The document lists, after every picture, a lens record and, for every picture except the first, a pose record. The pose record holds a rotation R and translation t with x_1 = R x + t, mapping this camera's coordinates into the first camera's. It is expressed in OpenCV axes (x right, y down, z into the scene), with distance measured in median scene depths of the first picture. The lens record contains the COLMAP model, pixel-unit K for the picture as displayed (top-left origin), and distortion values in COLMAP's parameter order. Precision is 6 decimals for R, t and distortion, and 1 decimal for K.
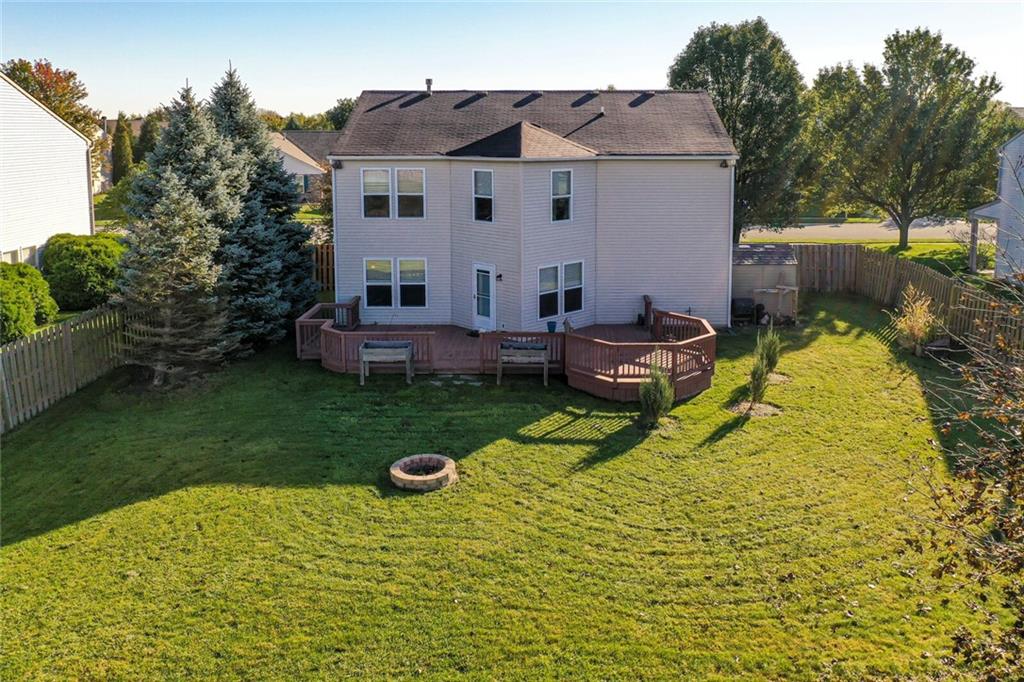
lens RADIAL K [[828.2, 0, 548.3], [0, 828.2, 239.2], [0, 0, 1]] dist [-0.003575, -0.000918]
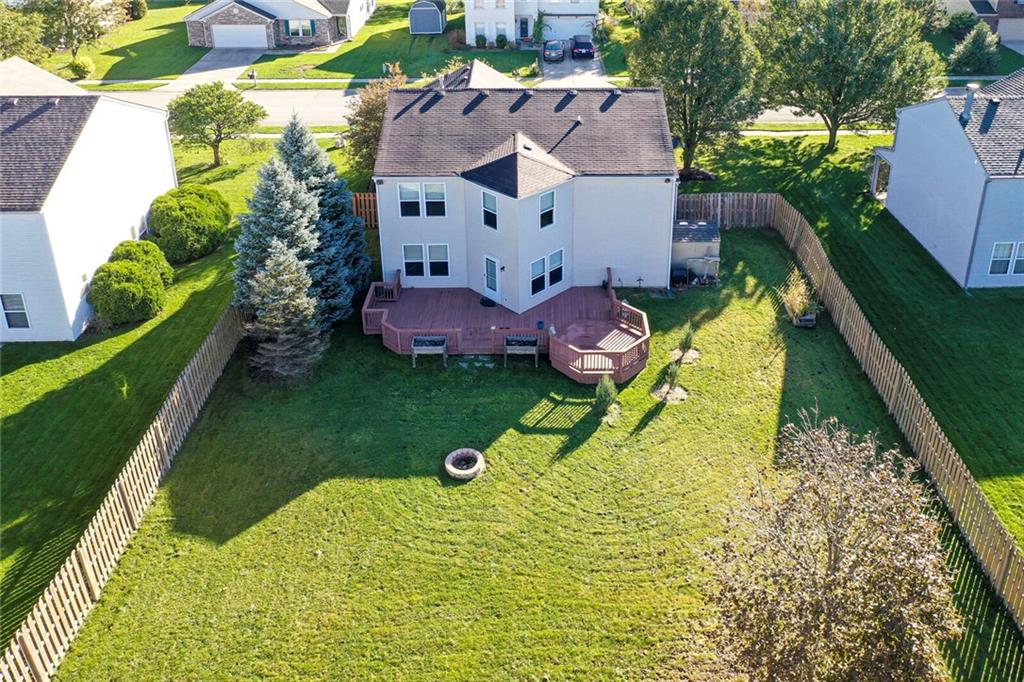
lens RADIAL K [[827.5, 0, 556.9], [0, 827.5, 184.8], [0, 0, 1]] dist [-0.004830, -0.002226]
pose [[0.999746, -0.005284, 0.021918, 0.003675], [-0.000530, 0.966368, 0.257164, -0.727660], [-0.022540, -0.257111, 0.966119, -0.506482]]
